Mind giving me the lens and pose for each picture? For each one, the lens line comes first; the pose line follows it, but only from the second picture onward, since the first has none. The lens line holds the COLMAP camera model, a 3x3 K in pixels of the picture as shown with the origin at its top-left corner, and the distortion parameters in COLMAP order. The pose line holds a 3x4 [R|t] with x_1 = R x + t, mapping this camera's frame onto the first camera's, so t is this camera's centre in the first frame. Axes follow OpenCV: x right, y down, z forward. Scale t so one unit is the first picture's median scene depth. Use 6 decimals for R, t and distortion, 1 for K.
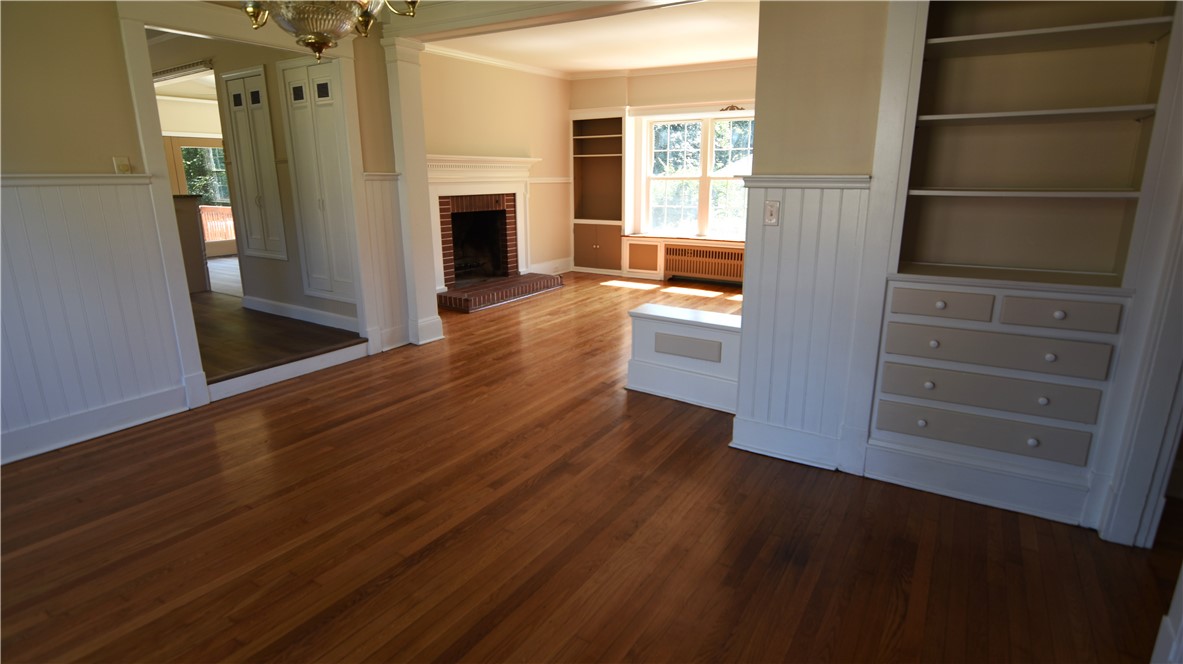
lens RADIAL K [[596.9, 0, 590.2], [0, 596.9, 324.8], [0, 0, 1]] dist [-0.021590, -0.000576]
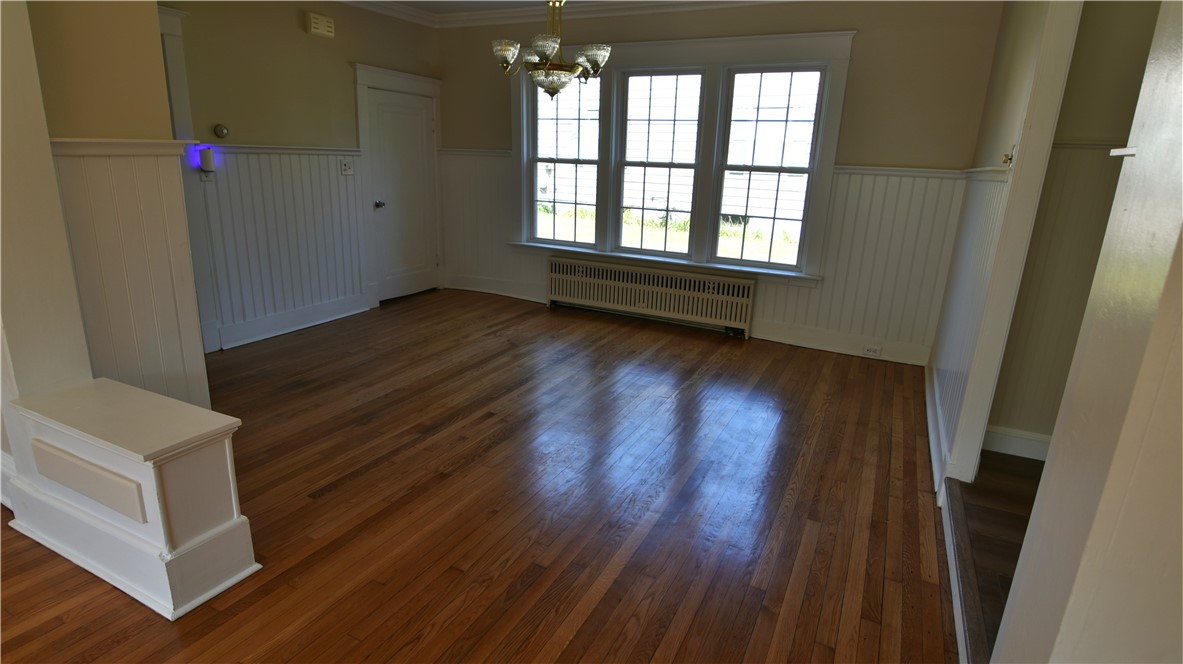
lens RADIAL K [[596.9, 0, 594.9], [0, 596.9, 330.7], [0, 0, 1]] dist [-0.021590, -0.000576]
pose [[-0.994415, -0.006353, -0.105348, -0.209987], [-0.058634, 0.863222, 0.501407, -0.422716], [0.087753, 0.504784, -0.858774, 1.704673]]
